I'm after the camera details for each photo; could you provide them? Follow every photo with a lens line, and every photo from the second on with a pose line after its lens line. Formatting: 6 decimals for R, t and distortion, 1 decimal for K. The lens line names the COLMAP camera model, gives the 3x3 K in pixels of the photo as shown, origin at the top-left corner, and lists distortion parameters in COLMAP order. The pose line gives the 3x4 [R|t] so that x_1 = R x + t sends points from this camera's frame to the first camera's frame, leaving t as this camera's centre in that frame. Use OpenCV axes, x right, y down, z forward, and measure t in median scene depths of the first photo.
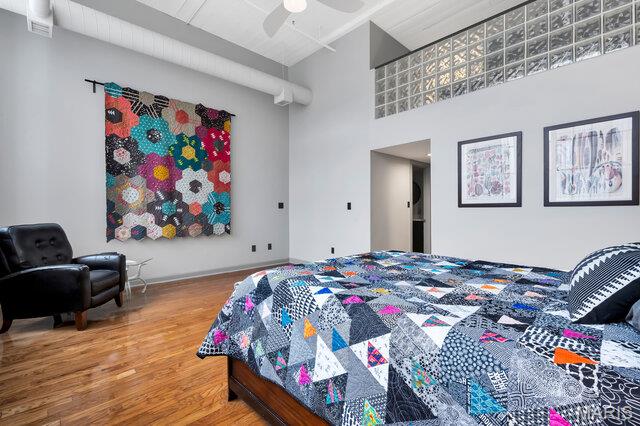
lens RADIAL K [[293.9, 0, 320.8], [0, 293.9, 213.8], [0, 0, 1]] dist [-0.005173, 0.000029]
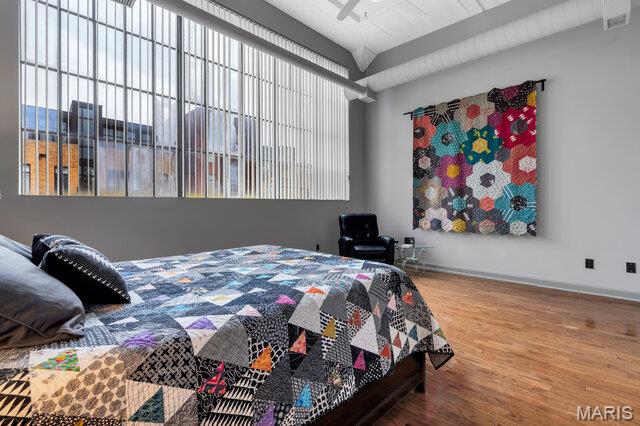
lens RADIAL K [[293.9, 0, 323.8], [0, 293.9, 212.4], [0, 0, 1]] dist [-0.005173, 0.000029]
pose [[0.027226, 0.016362, -0.999495, 0.484349], [-0.019136, 0.999691, 0.015844, 0.004153], [0.999446, 0.018695, 0.027530, 0.452668]]
